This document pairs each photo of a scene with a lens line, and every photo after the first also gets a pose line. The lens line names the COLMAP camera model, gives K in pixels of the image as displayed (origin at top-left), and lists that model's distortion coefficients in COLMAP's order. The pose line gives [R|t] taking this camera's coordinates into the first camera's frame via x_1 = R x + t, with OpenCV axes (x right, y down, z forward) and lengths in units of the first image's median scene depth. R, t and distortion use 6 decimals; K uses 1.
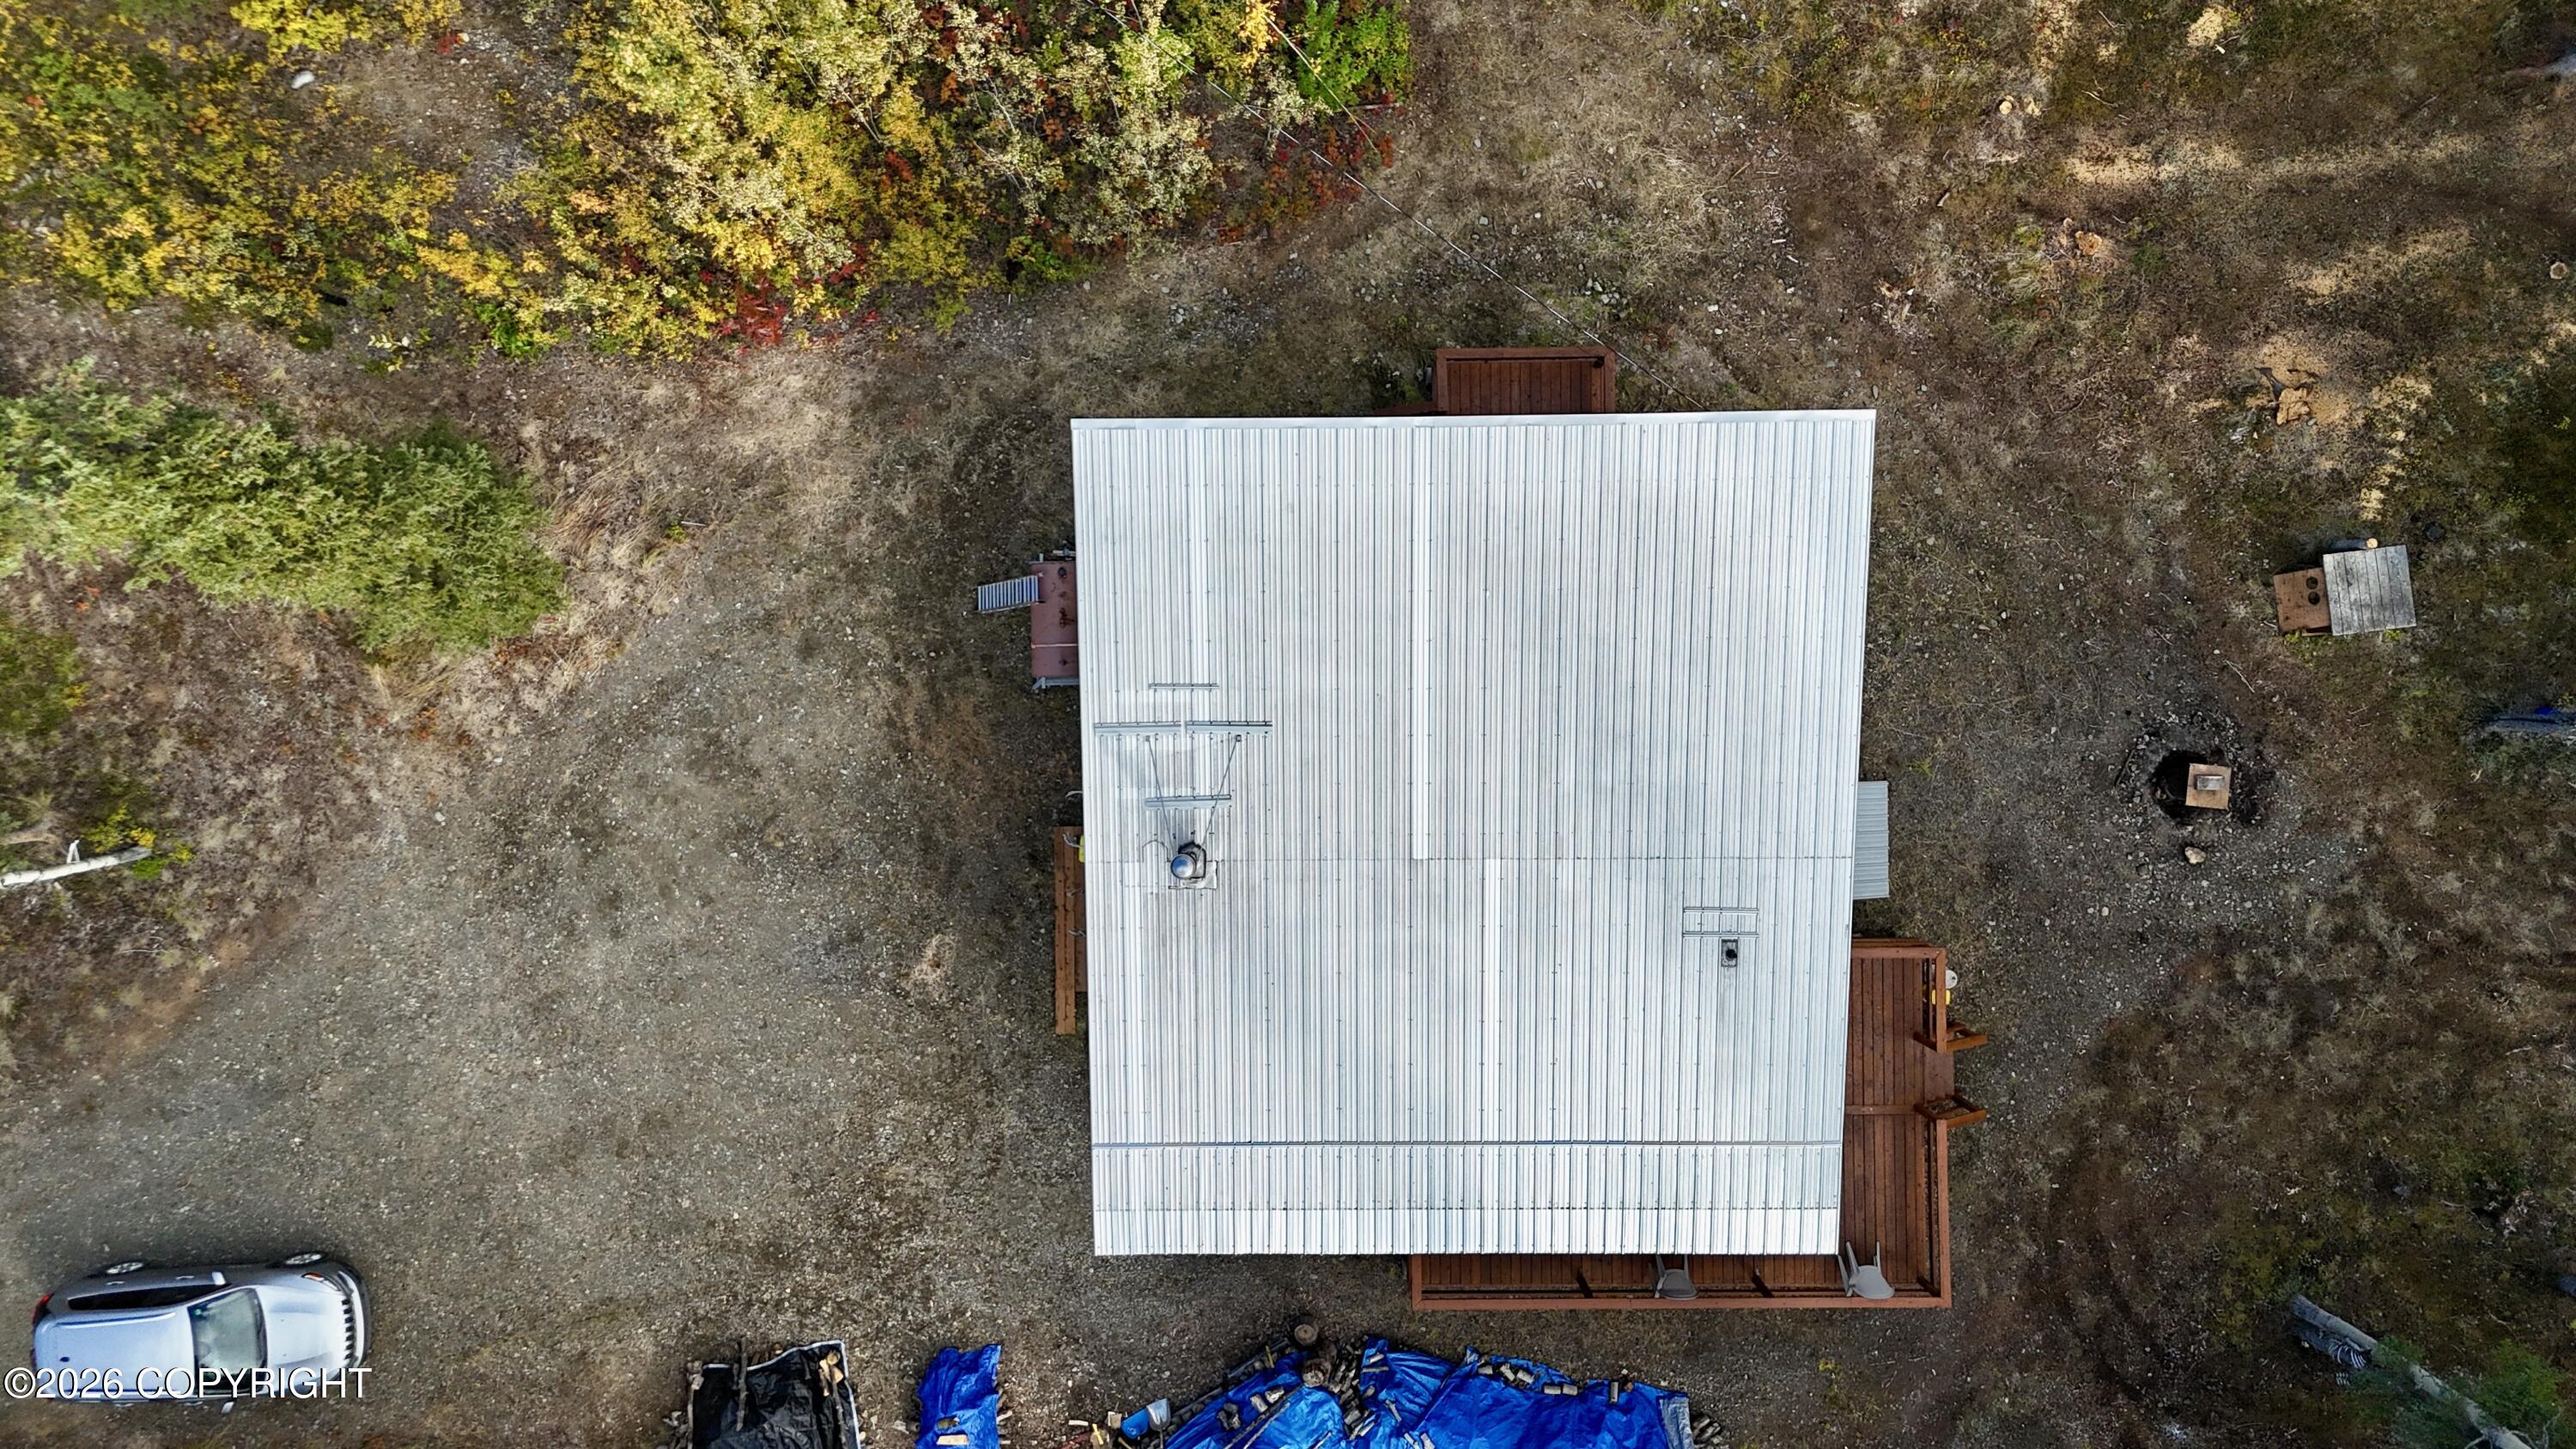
lens RADIAL K [[1894.1, 0, 1297.2], [0, 1894.1, 720.8], [0, 0, 1]] dist [0.078852, -0.077694]
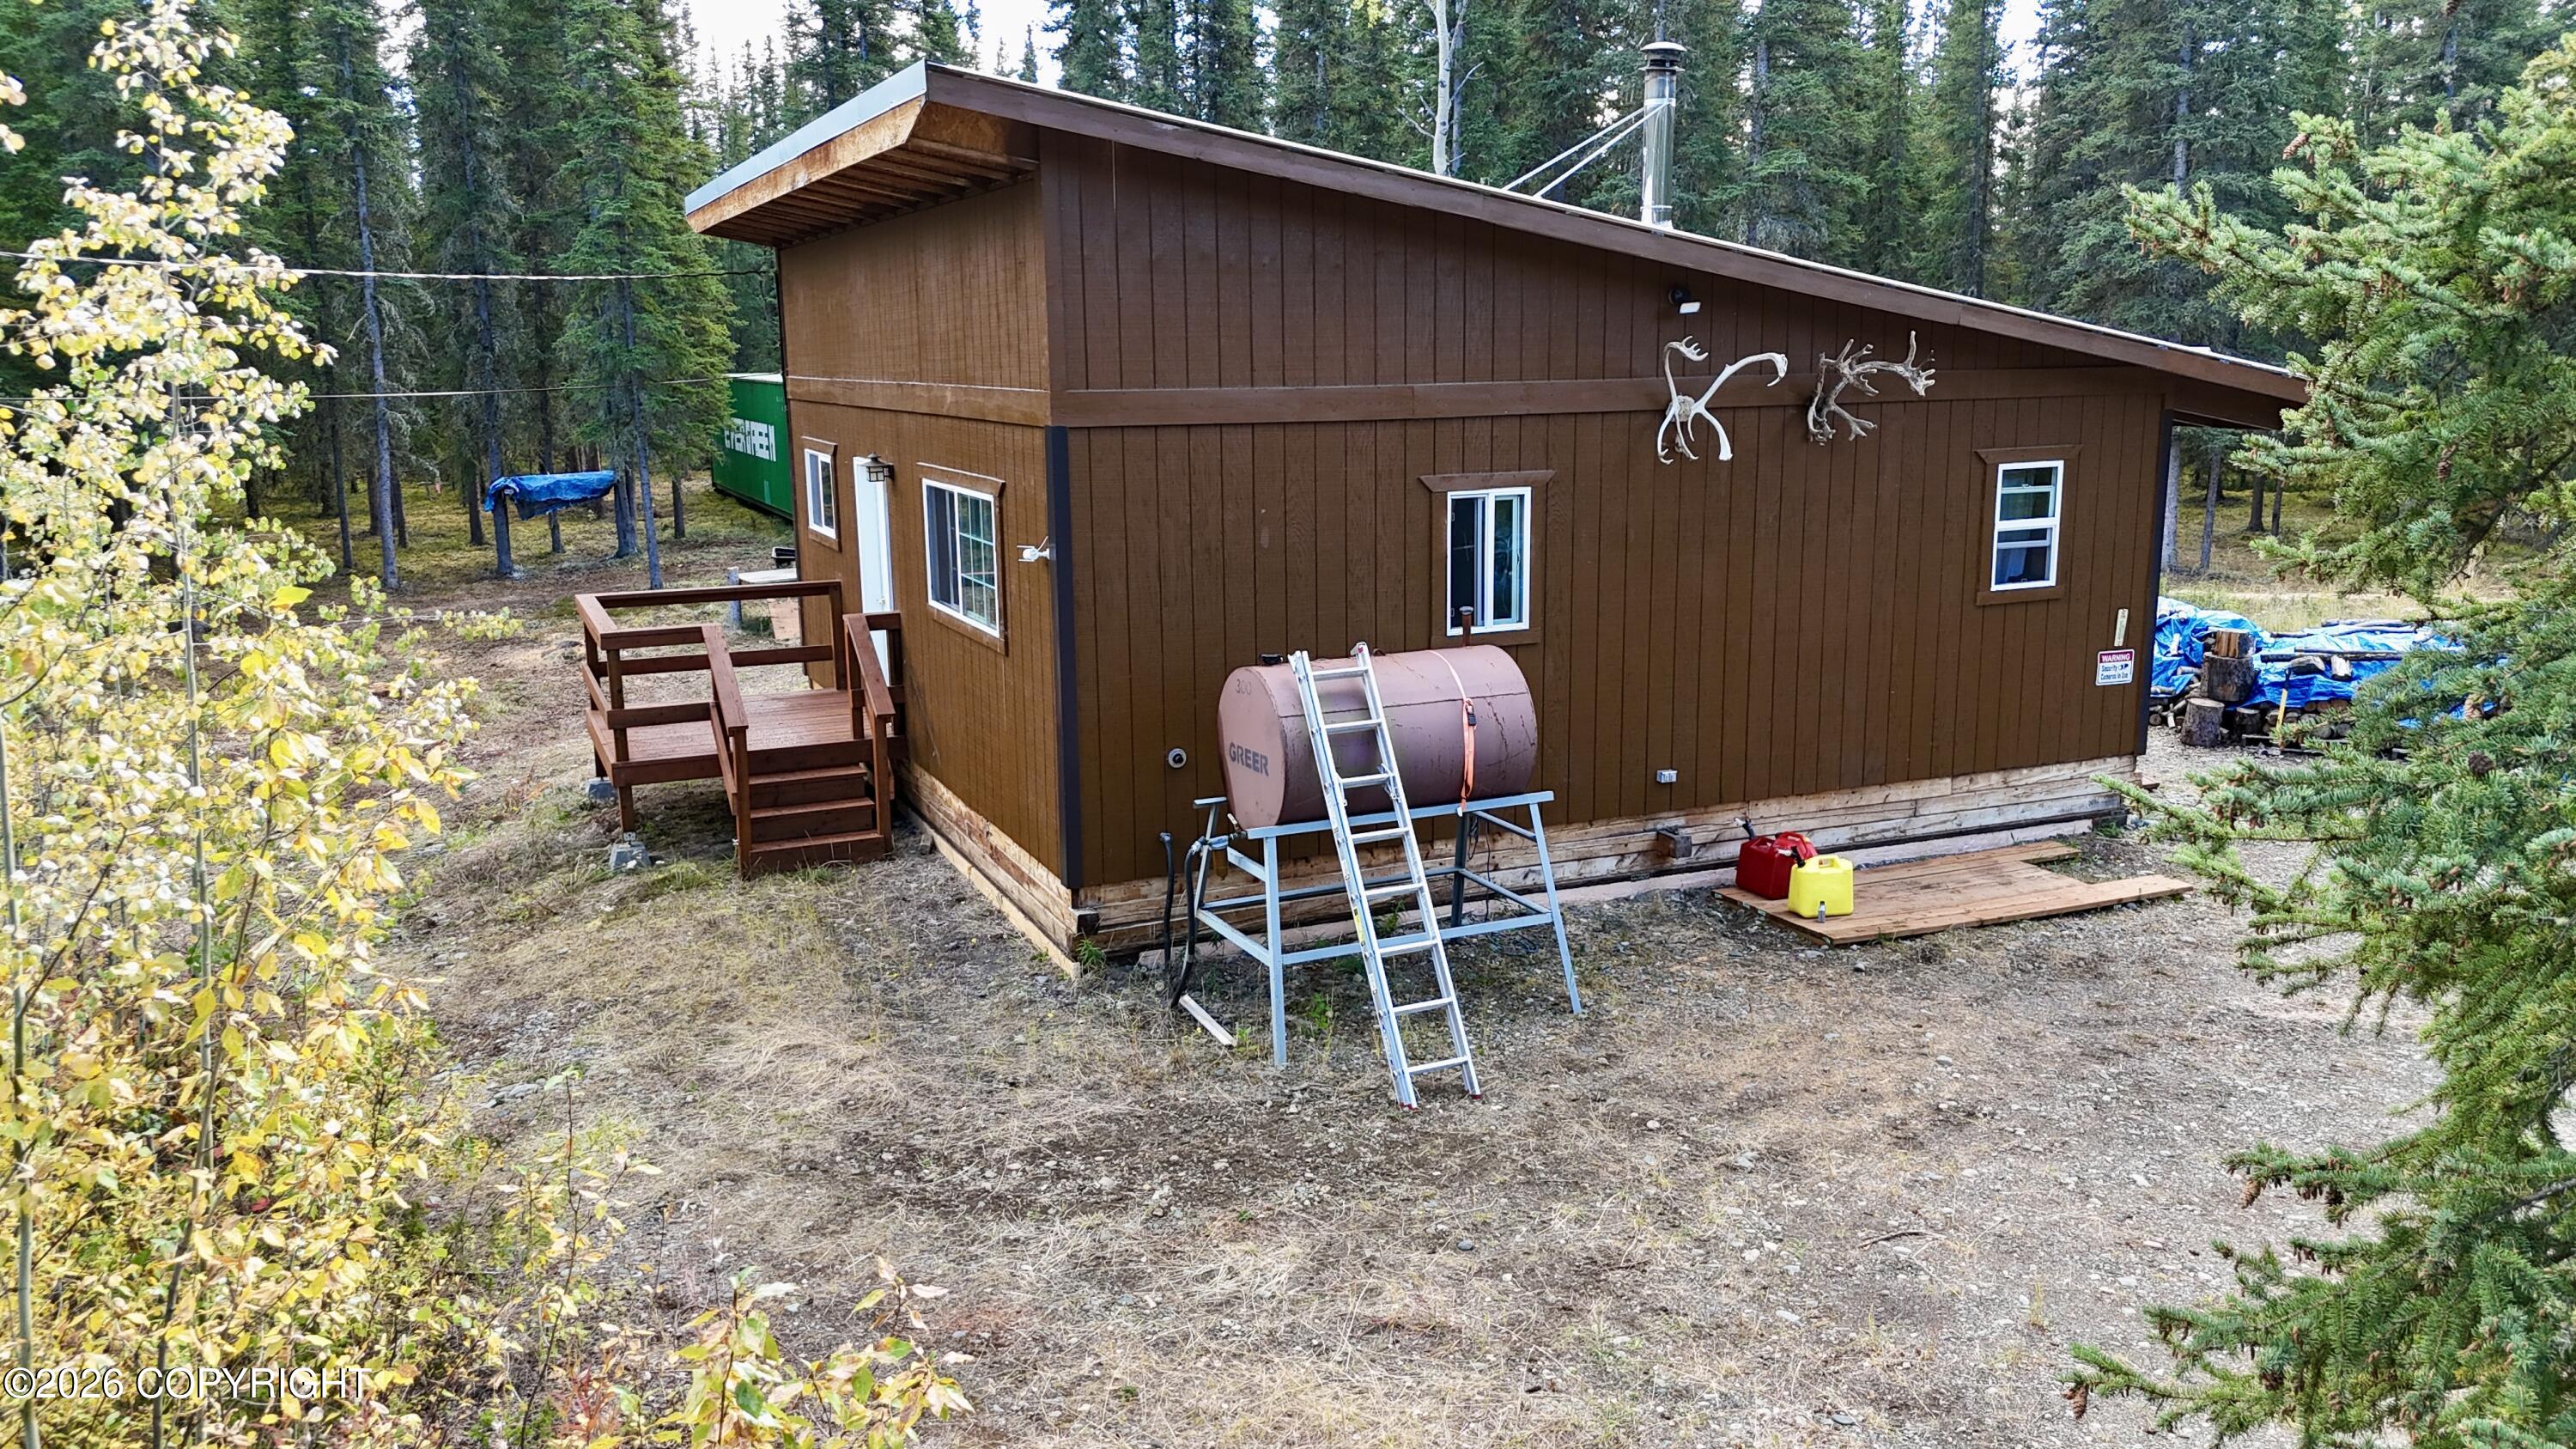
lens RADIAL K [[1894.1, 0, 1290.4], [0, 1894.1, 727.8], [0, 0, 1]] dist [0.078852, -0.077694]
pose [[-0.401956, -0.170422, 0.899660, -0.451998], [0.915363, -0.099755, 0.390076, -0.214762], [0.023268, 0.980309, 0.196095, 0.863938]]
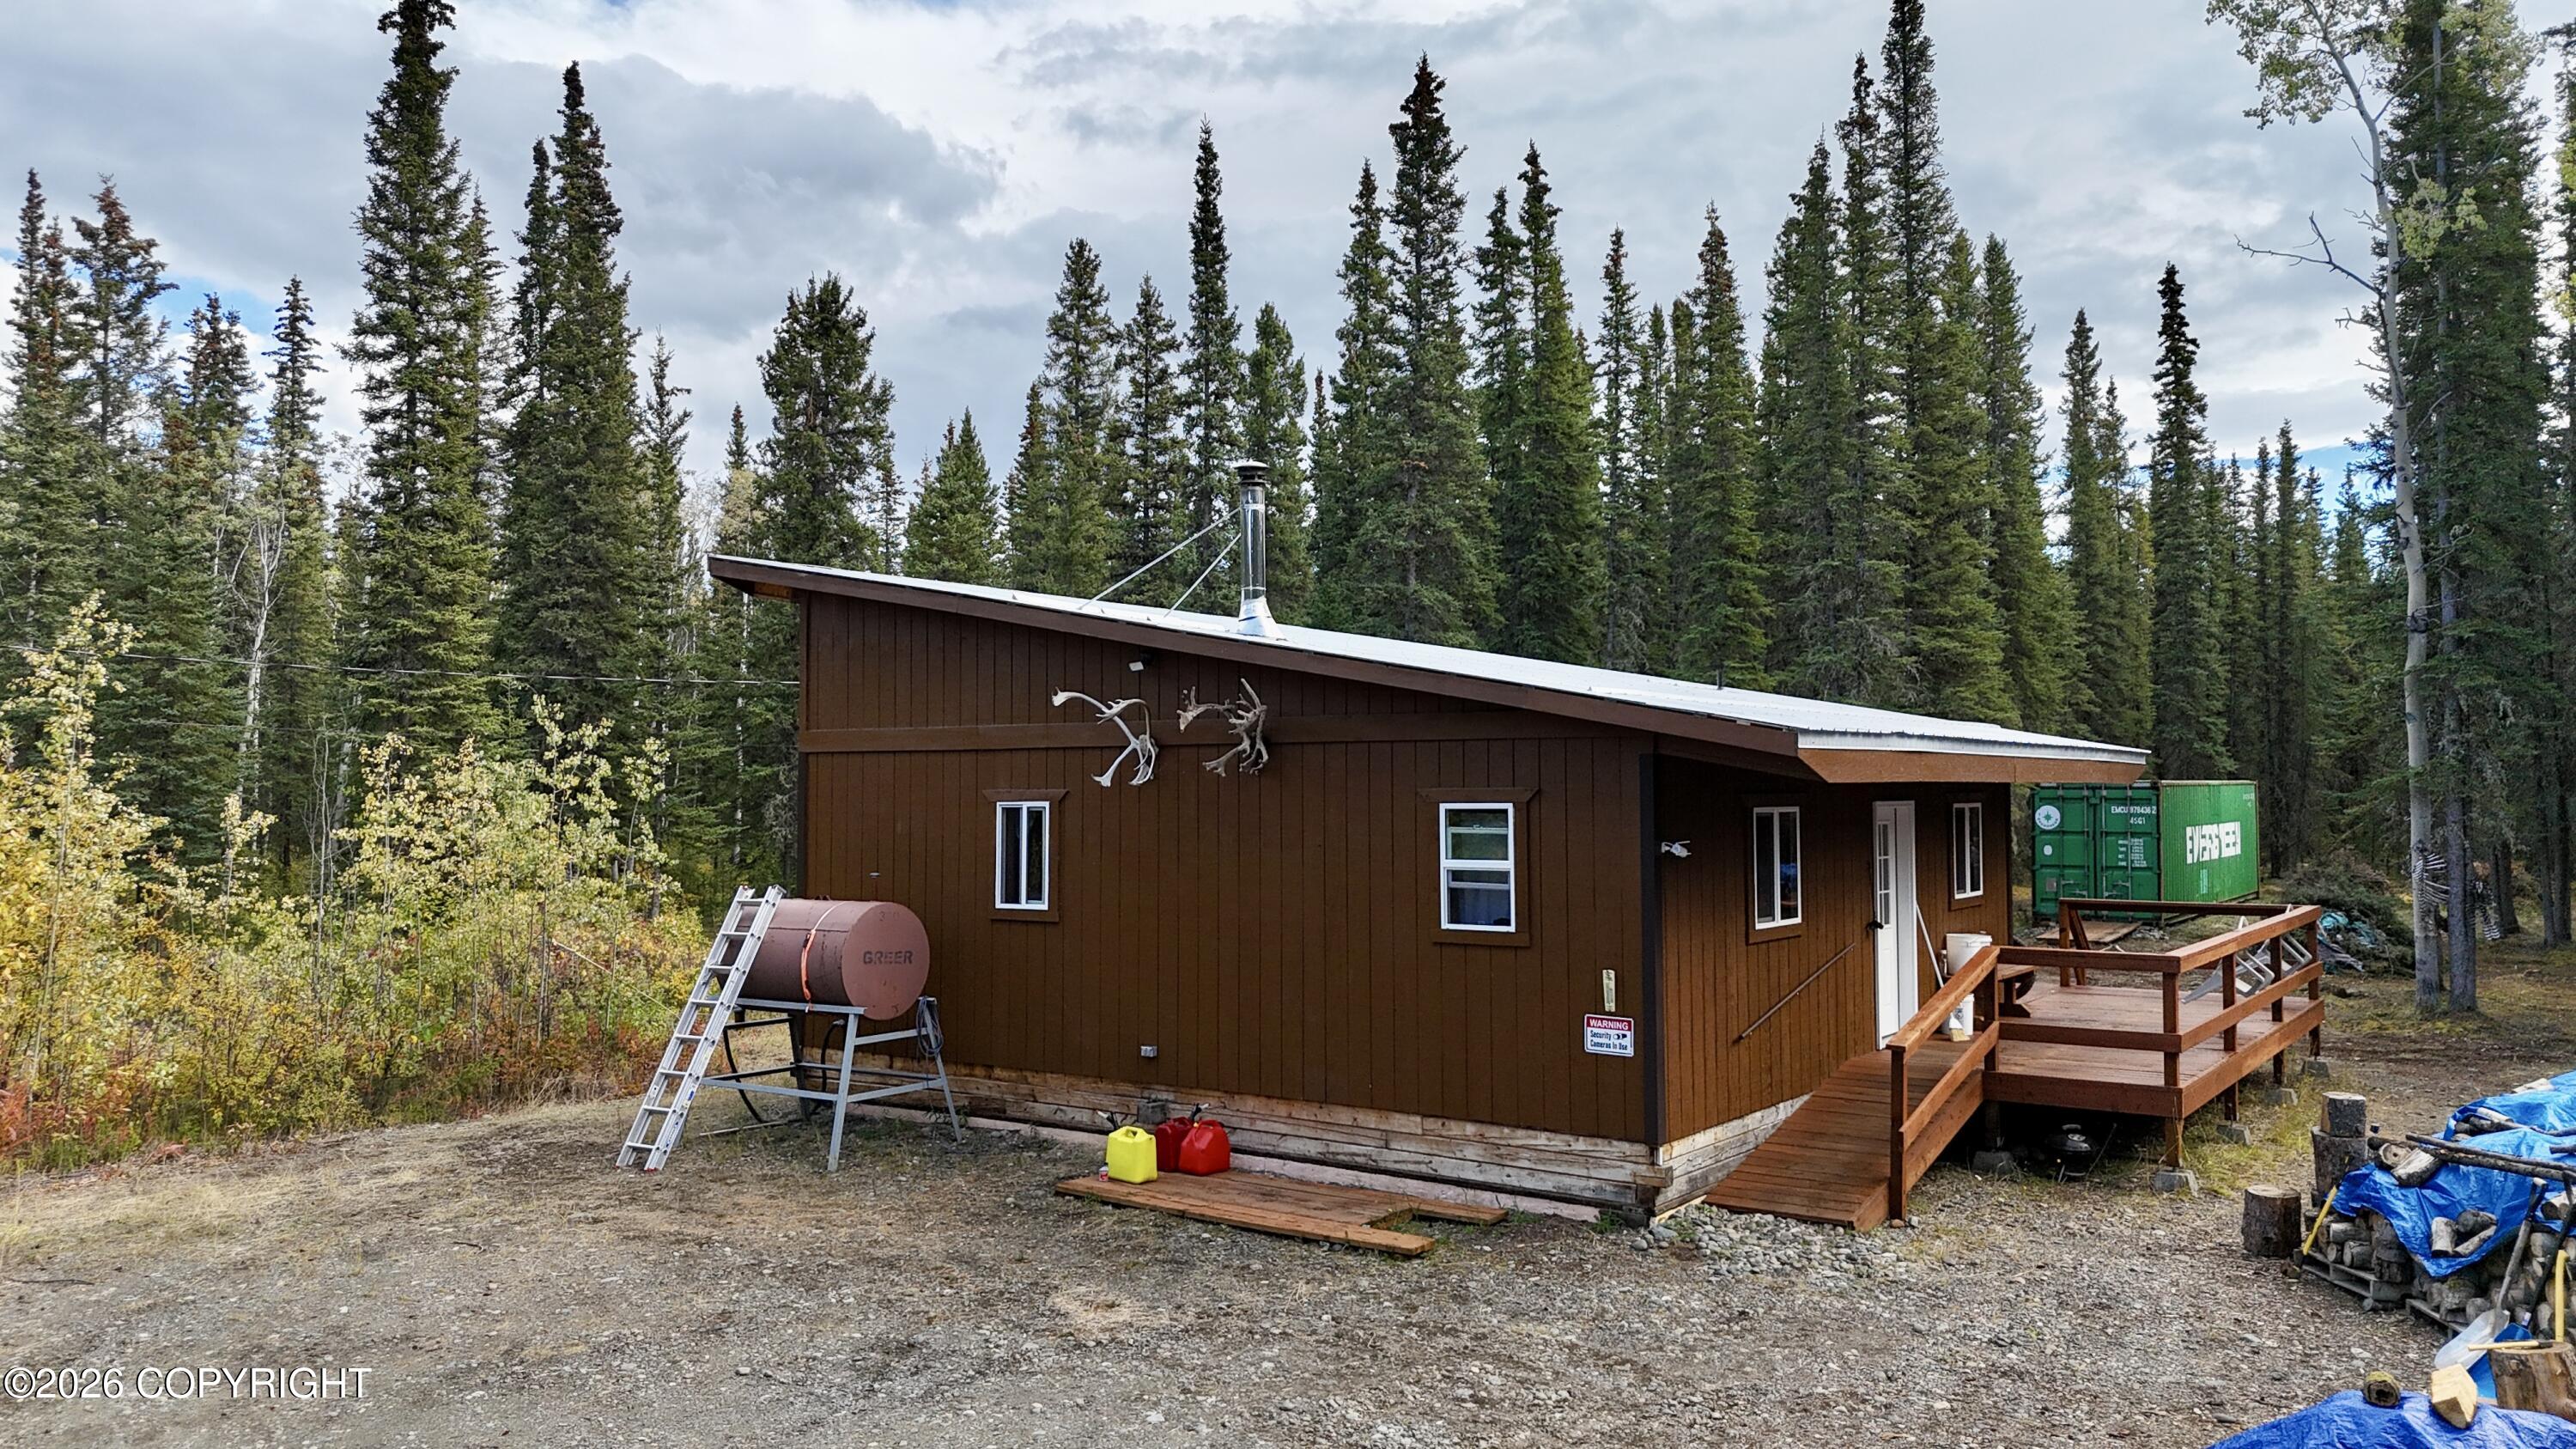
lens RADIAL K [[1894.1, 0, 1279.4], [0, 1894.1, 722.2], [0, 0, 1]] dist [0.078852, -0.077694]
pose [[0.587240, 0.032519, 0.808759, -0.497030], [0.809374, -0.033327, -0.586347, 0.395897], [0.007887, 0.998915, -0.045891, 0.898795]]
